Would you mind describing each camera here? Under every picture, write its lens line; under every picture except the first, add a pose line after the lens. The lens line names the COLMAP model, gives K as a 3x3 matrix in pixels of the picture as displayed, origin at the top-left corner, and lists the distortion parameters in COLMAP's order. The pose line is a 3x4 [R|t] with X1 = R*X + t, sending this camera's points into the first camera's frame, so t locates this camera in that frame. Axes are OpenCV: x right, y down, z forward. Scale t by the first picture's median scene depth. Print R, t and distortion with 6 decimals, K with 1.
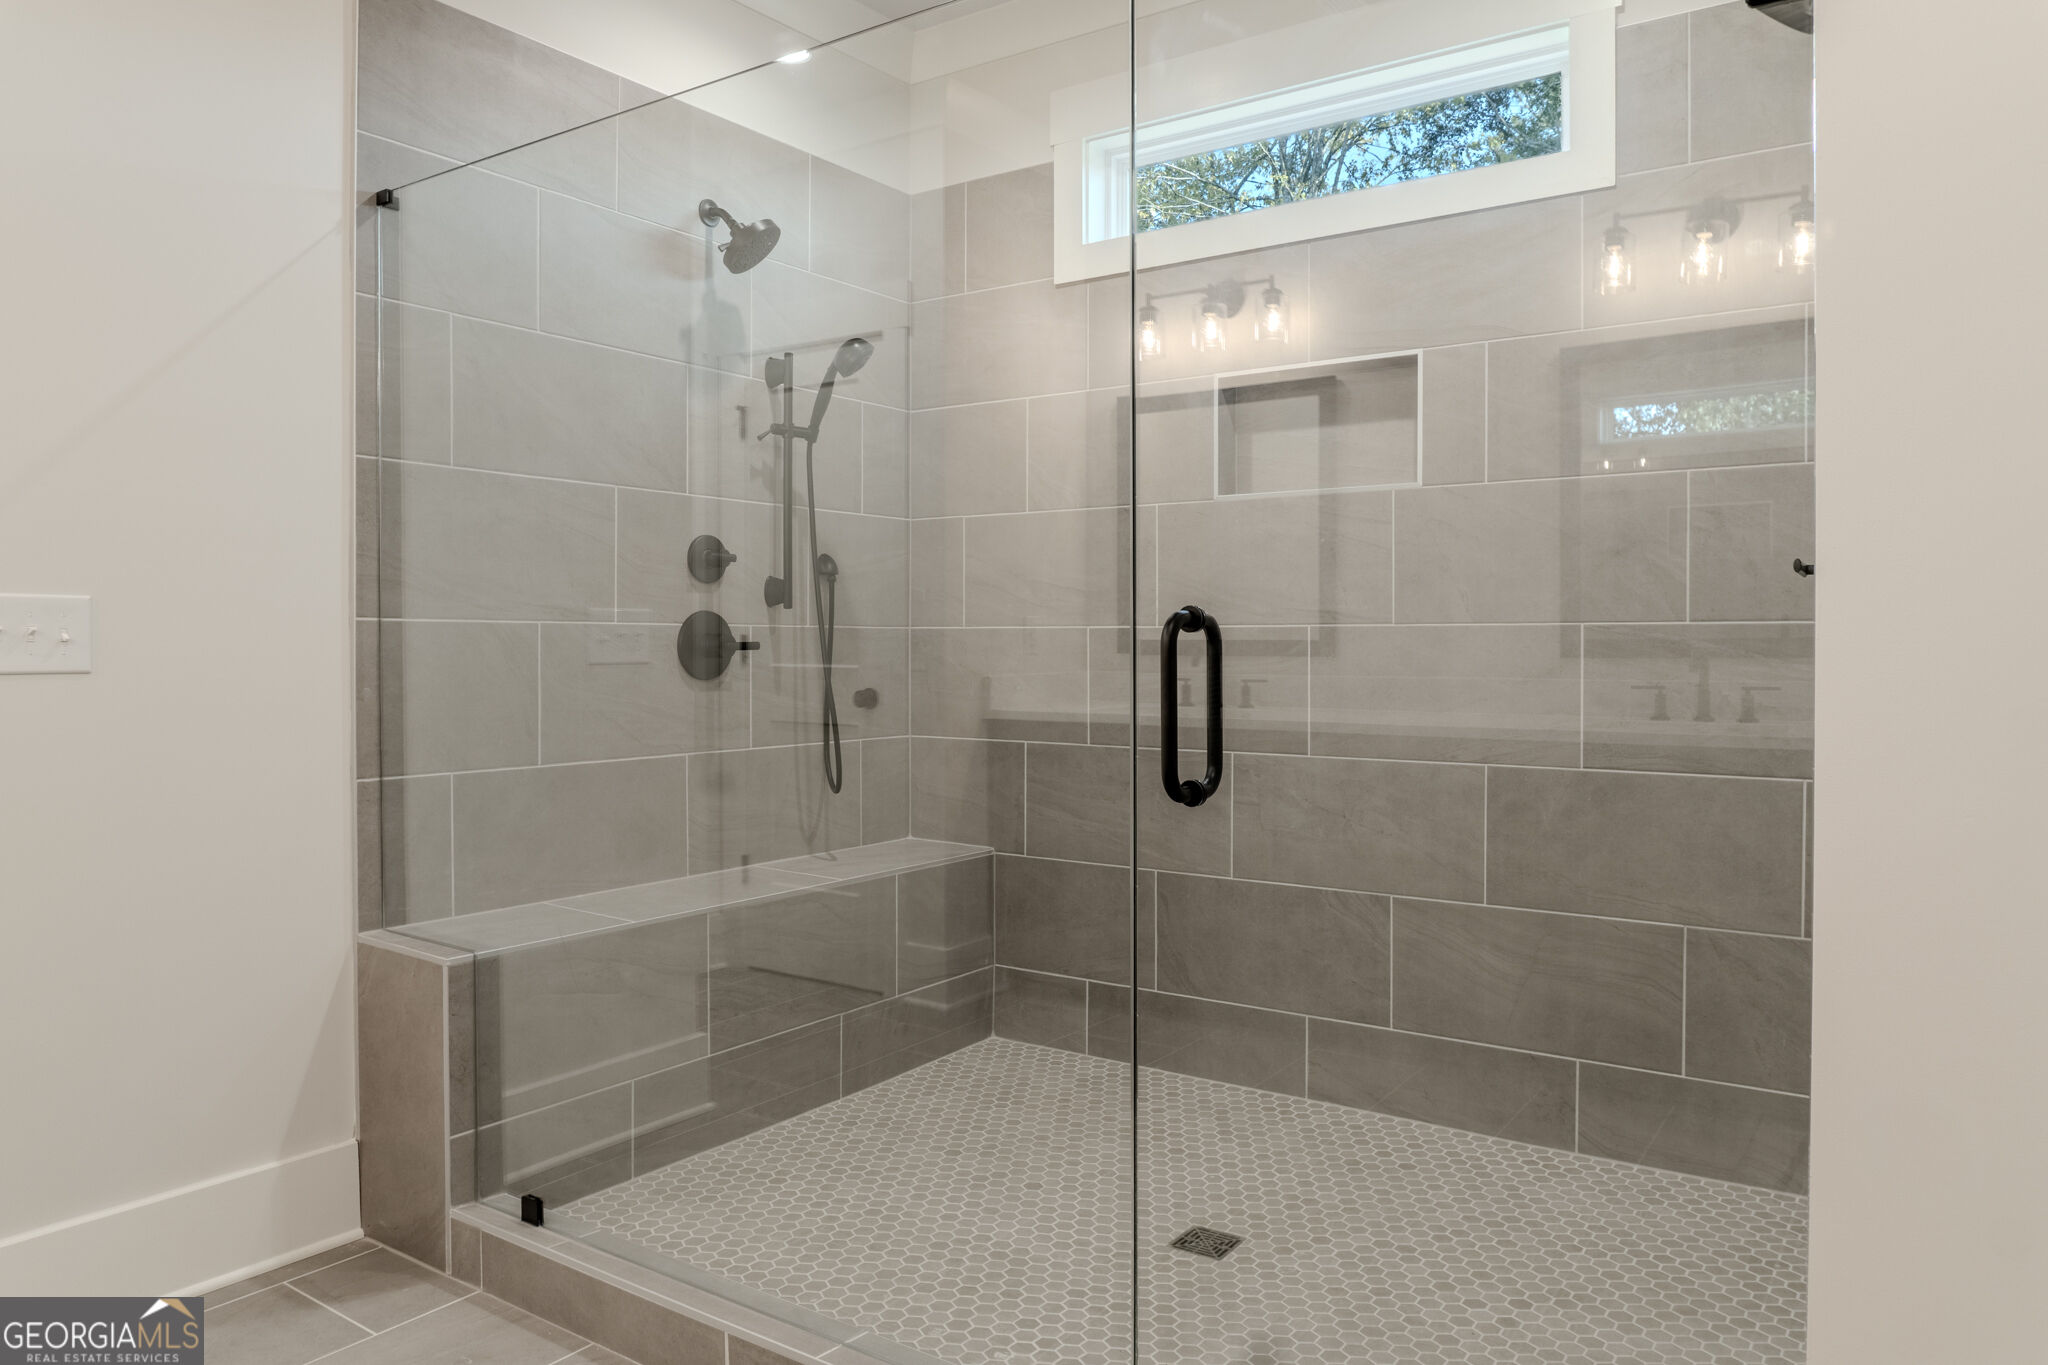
lens RADIAL K [[1384.2, 0, 1063.2], [0, 1384.2, 638.7], [0, 0, 1]] dist [-0.019148, -0.007740]
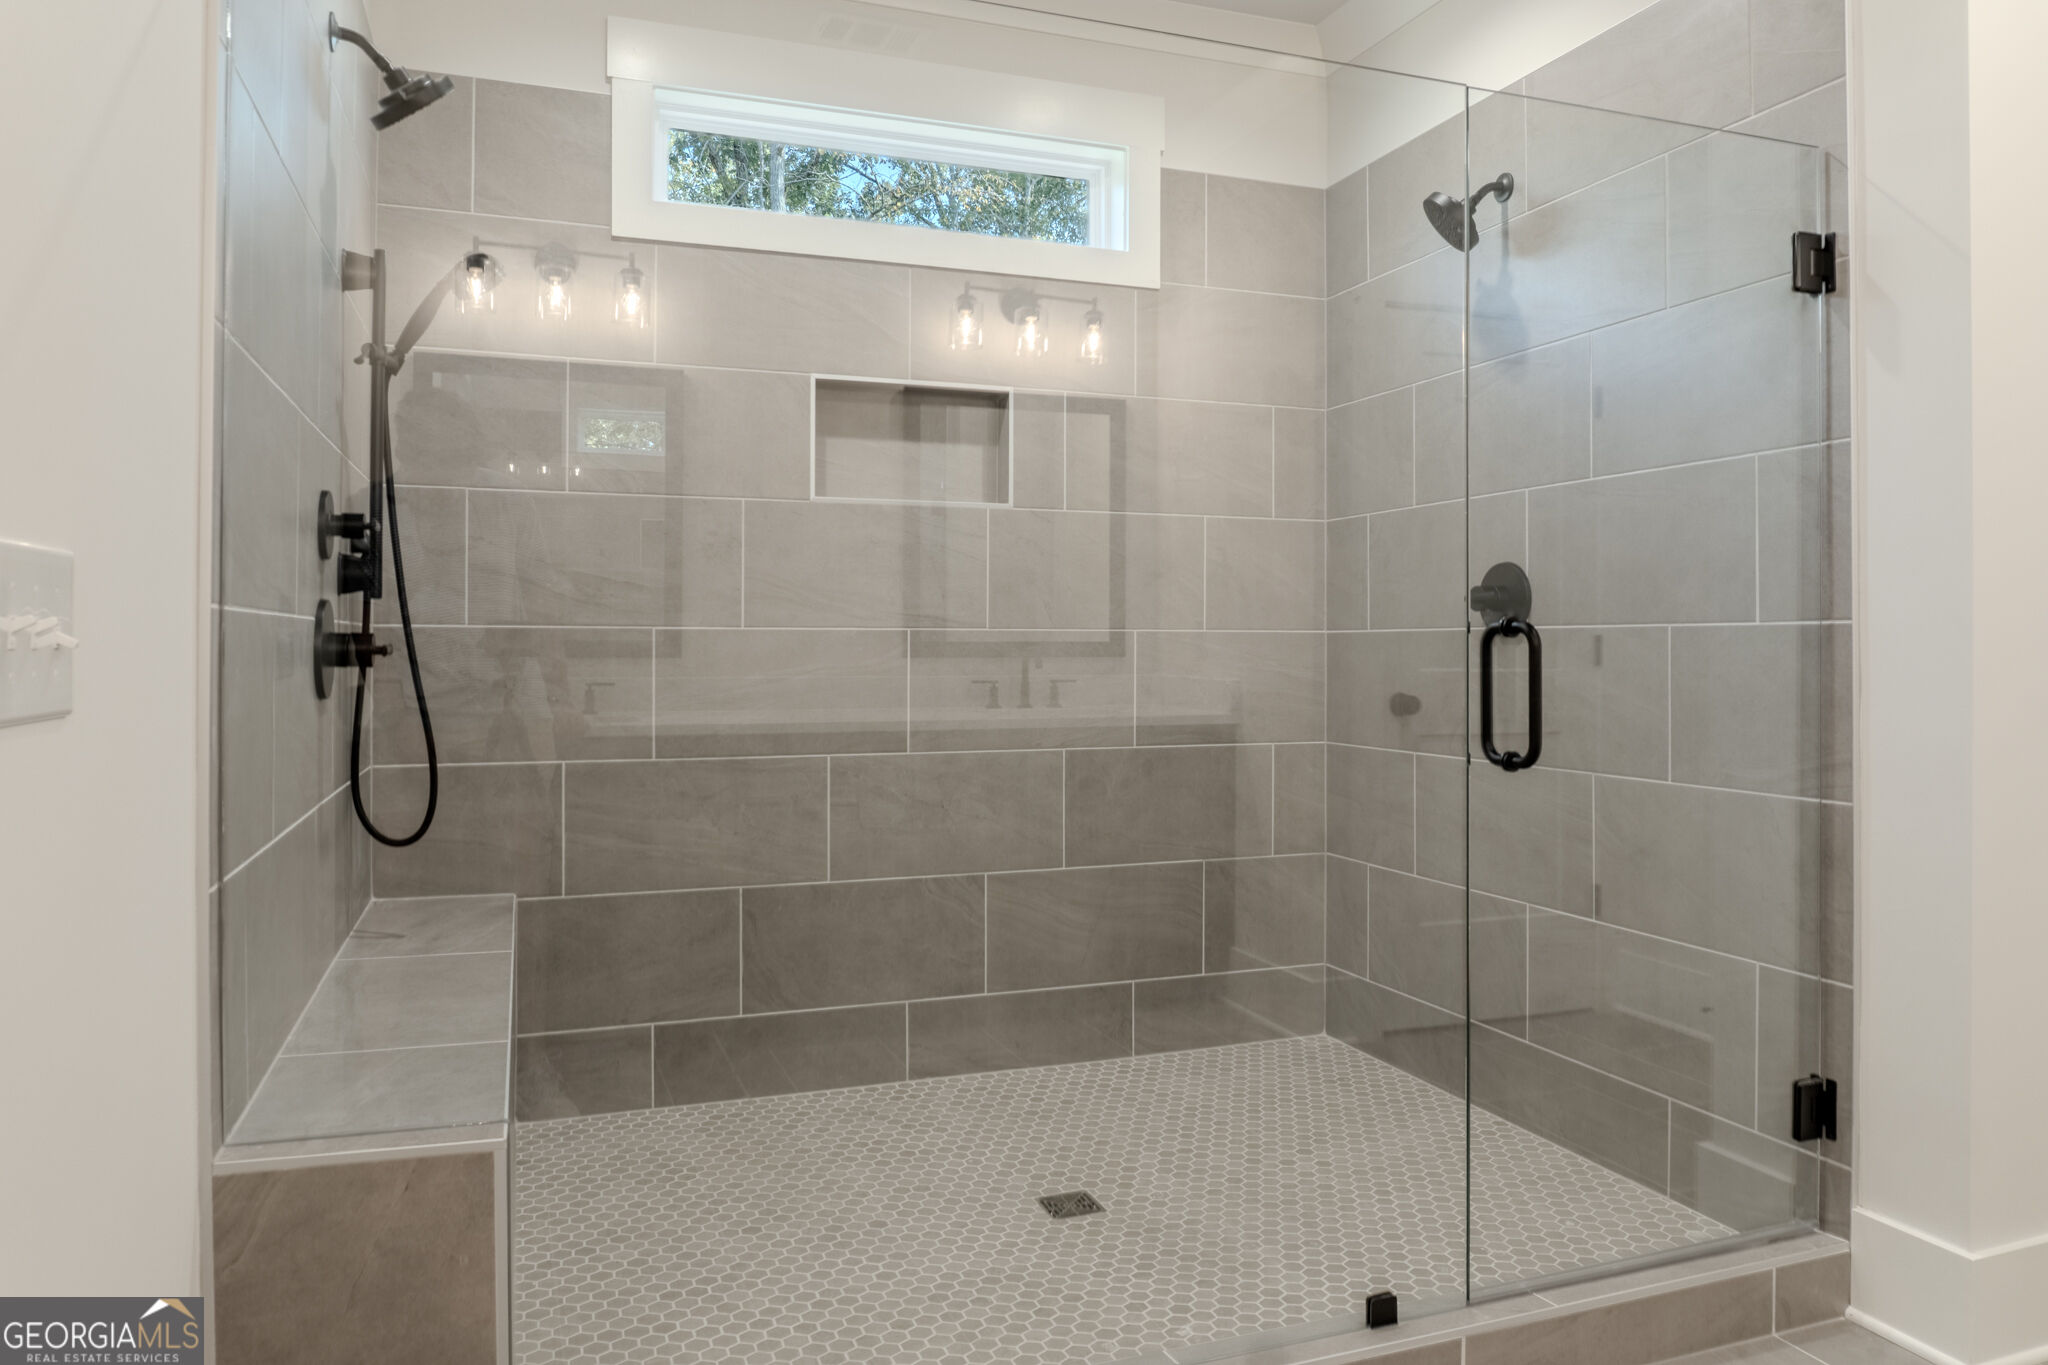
lens RADIAL K [[1384.2, 0, 1012.3], [0, 1384.2, 627.5], [0, 0, 1]] dist [-0.019148, -0.007740]
pose [[0.574220, 0.012617, 0.818604, -0.685364], [-0.005338, 0.999918, -0.011667, 0.001723], [-0.818684, 0.002330, 0.574240, 0.357639]]
